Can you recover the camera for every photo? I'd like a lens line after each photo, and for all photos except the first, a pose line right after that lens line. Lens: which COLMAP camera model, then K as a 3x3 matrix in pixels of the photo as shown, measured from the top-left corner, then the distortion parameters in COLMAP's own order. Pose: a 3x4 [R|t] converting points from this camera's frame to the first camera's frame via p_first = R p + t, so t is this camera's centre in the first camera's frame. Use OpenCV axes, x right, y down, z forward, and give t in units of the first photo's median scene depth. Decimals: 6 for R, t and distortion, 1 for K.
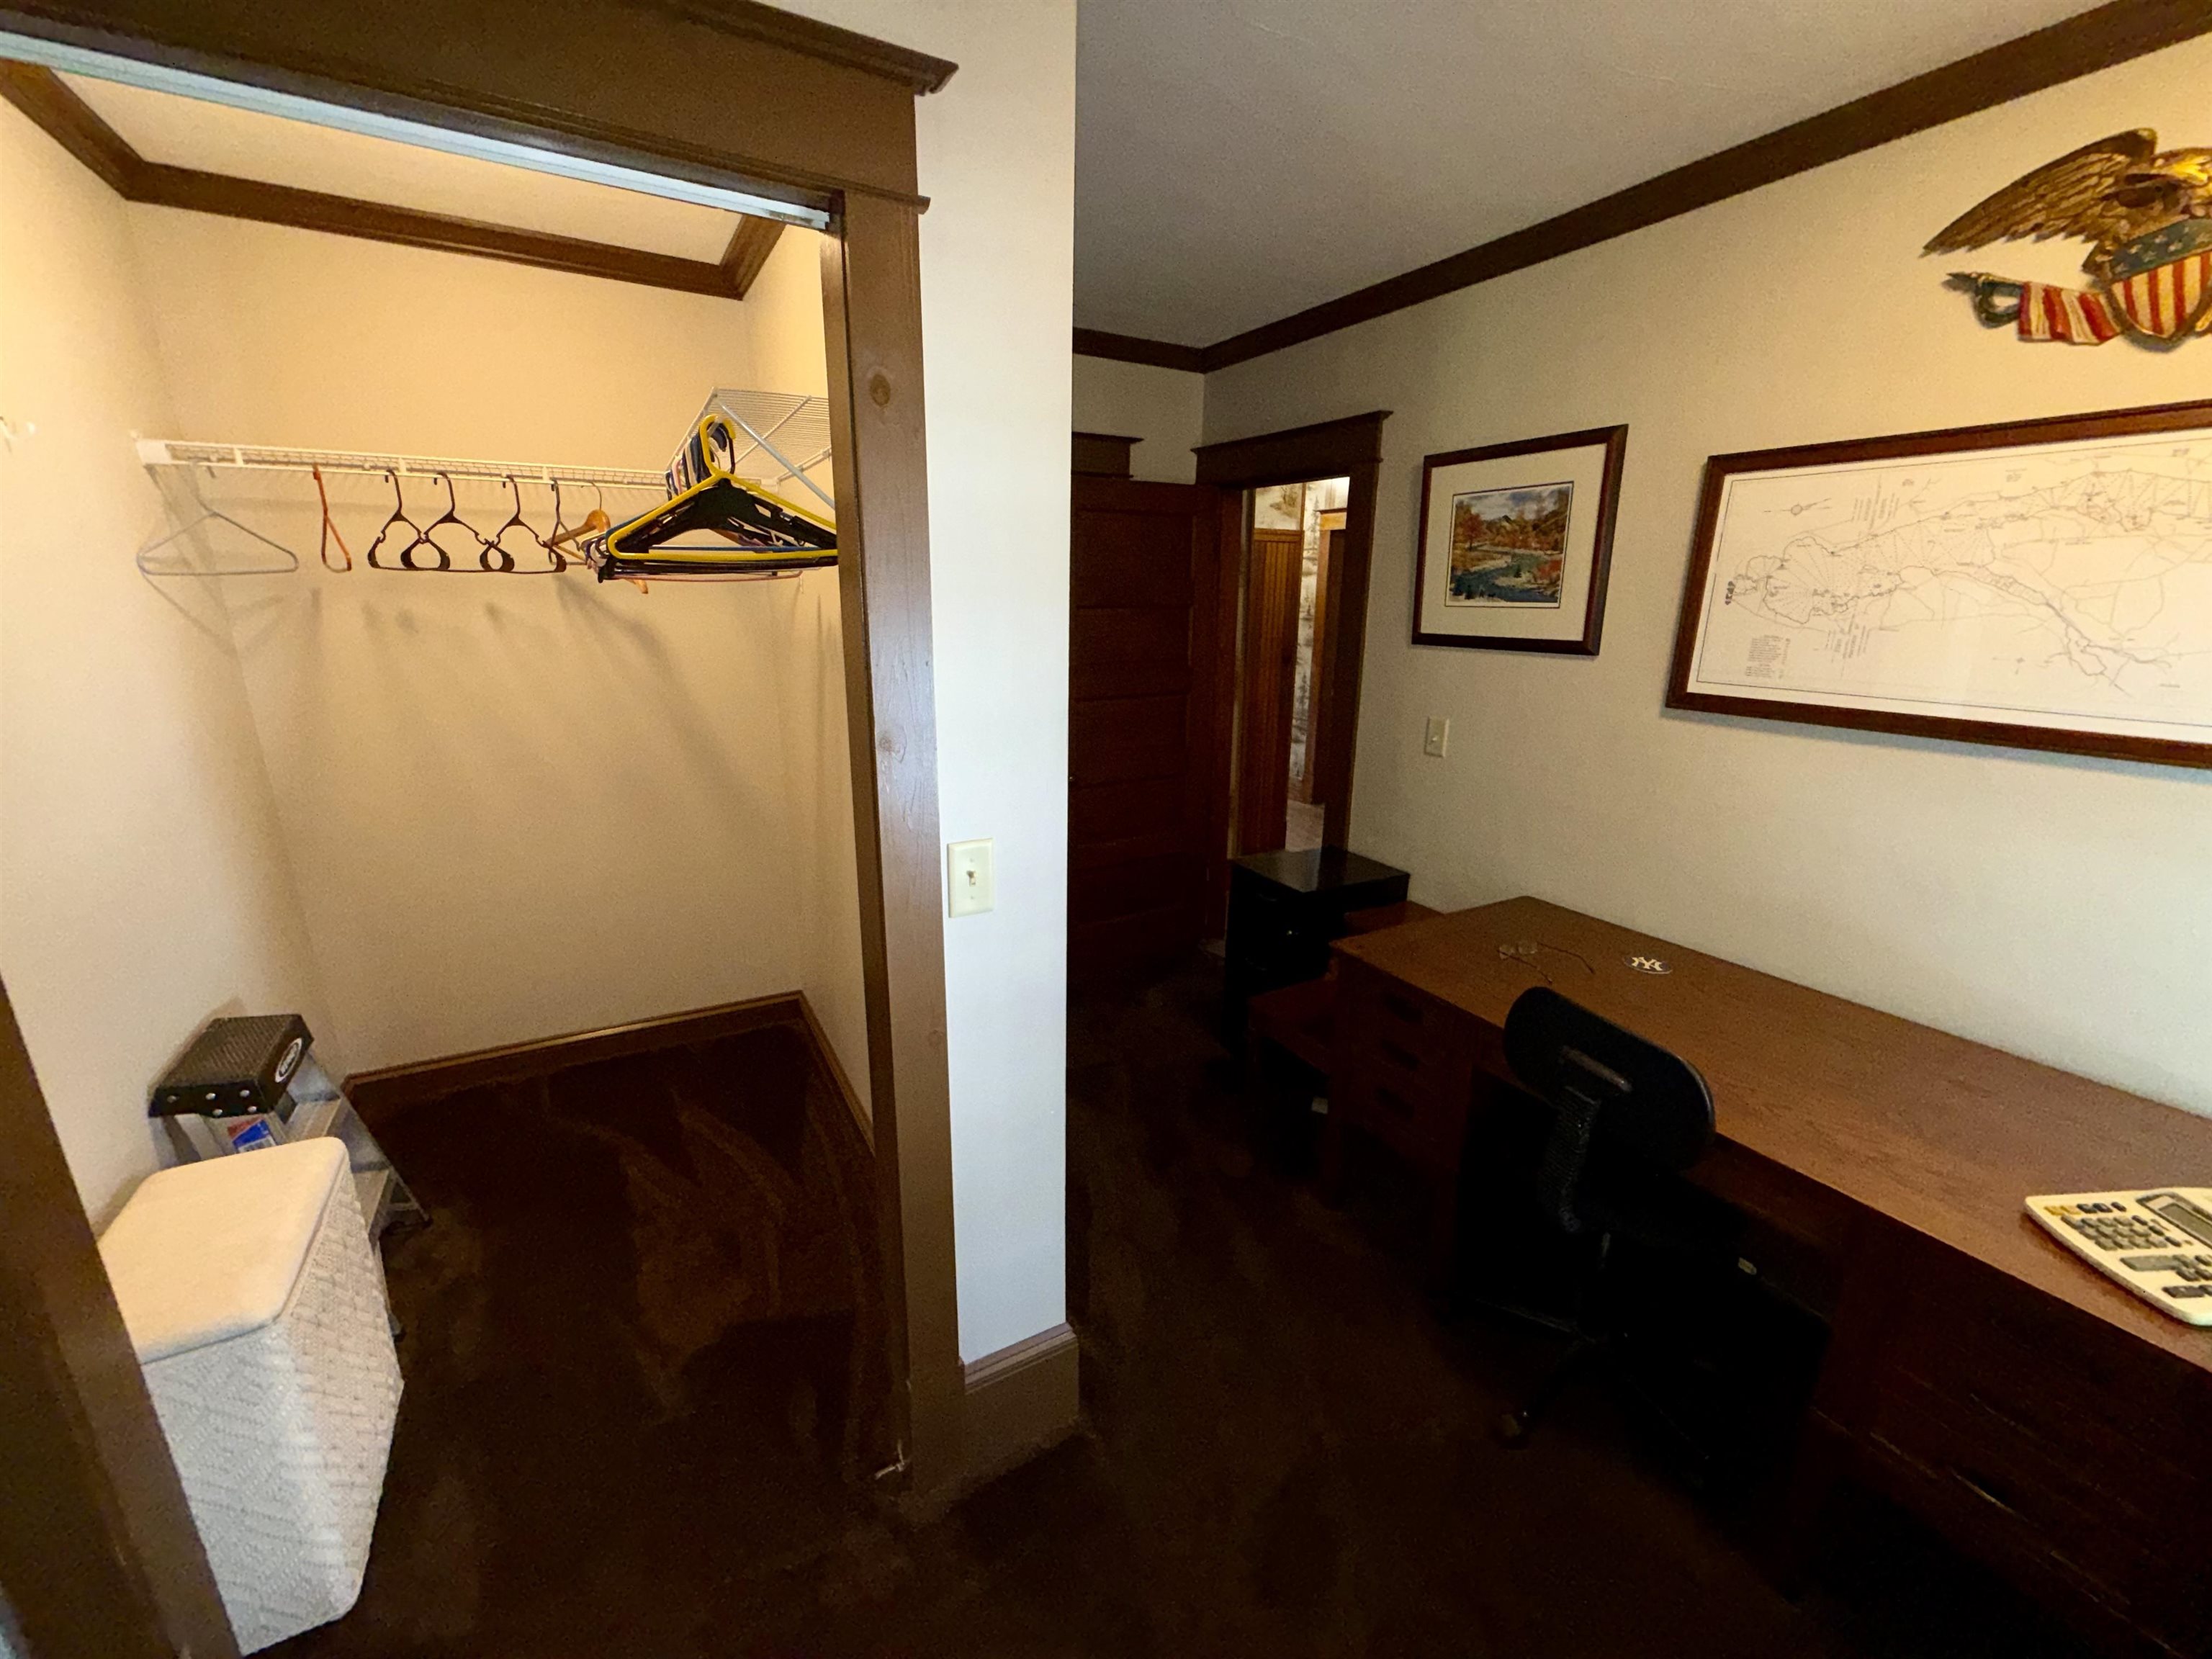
lens RADIAL K [[886.4, 0, 1098.6], [0, 886.4, 829.9], [0, 0, 1]] dist [0.000287, 0.000147]
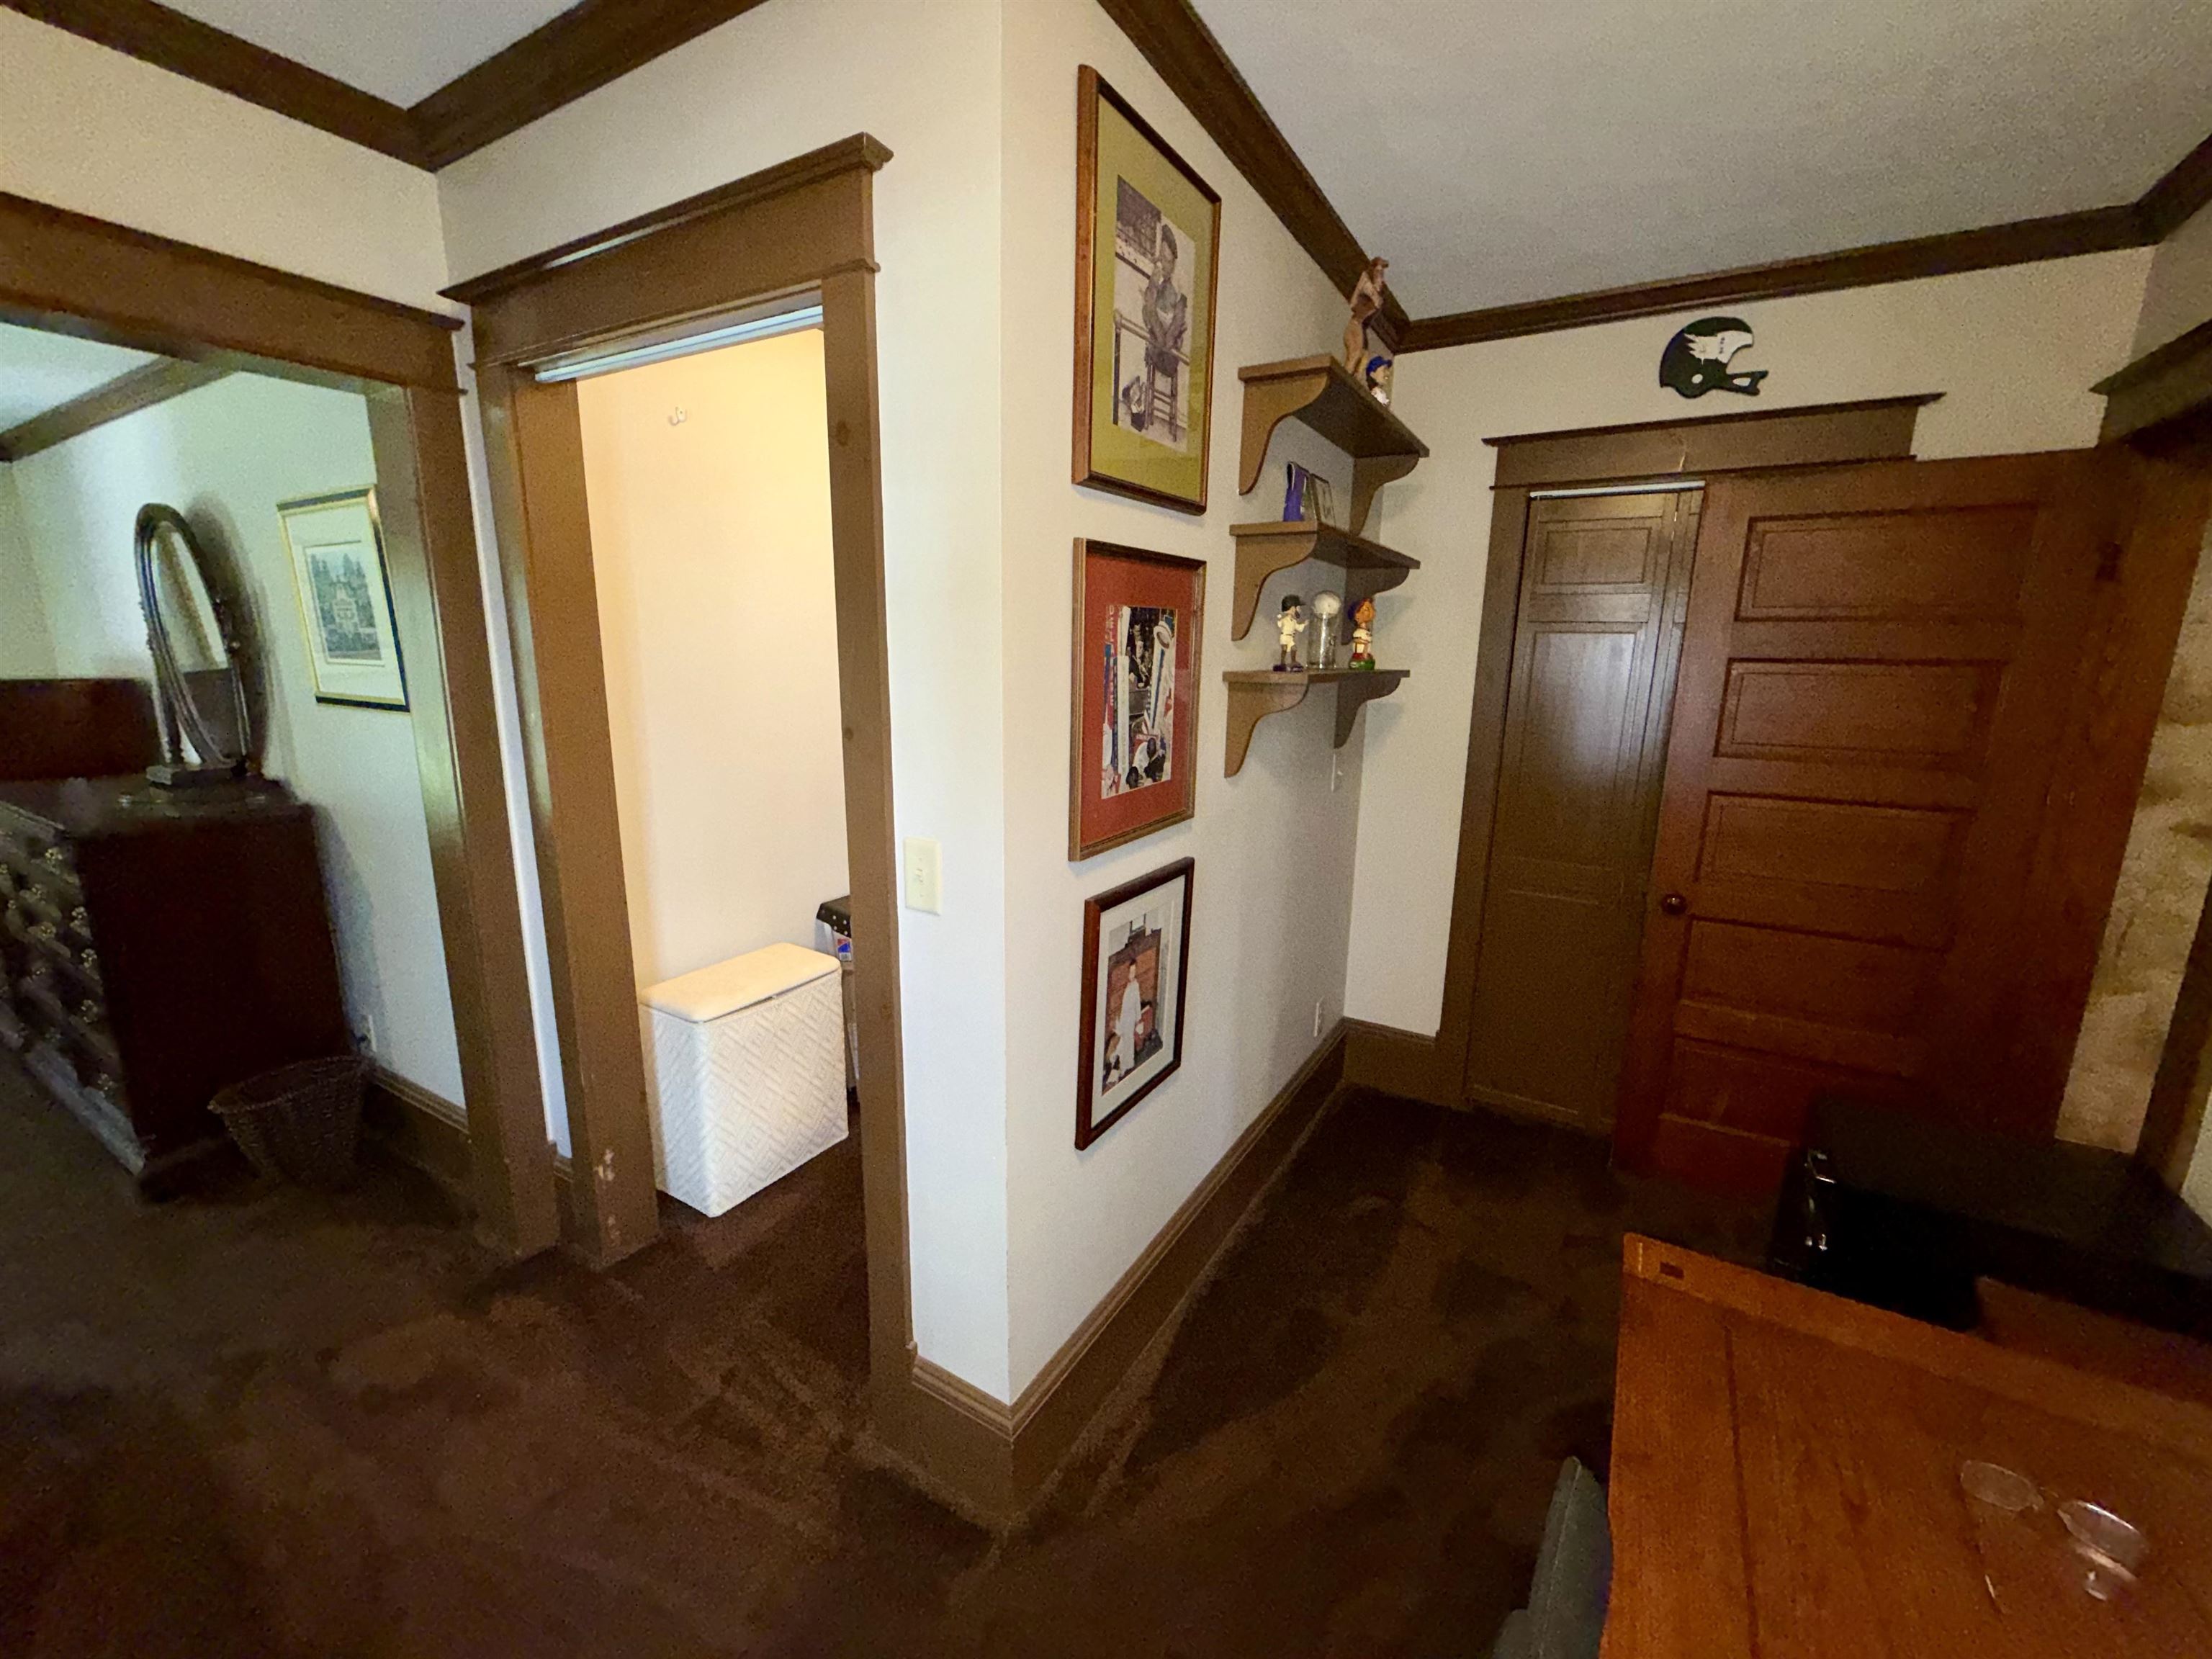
lens RADIAL K [[886.4, 0, 1108.1], [0, 886.4, 829.1], [0, 0, 1]] dist [0.000287, 0.000147]
pose [[0.491774, 0.175012, -0.852953, 0.338157], [-0.243744, 0.968097, 0.058105, -0.045347], [0.835911, 0.179328, 0.518743, 0.254927]]
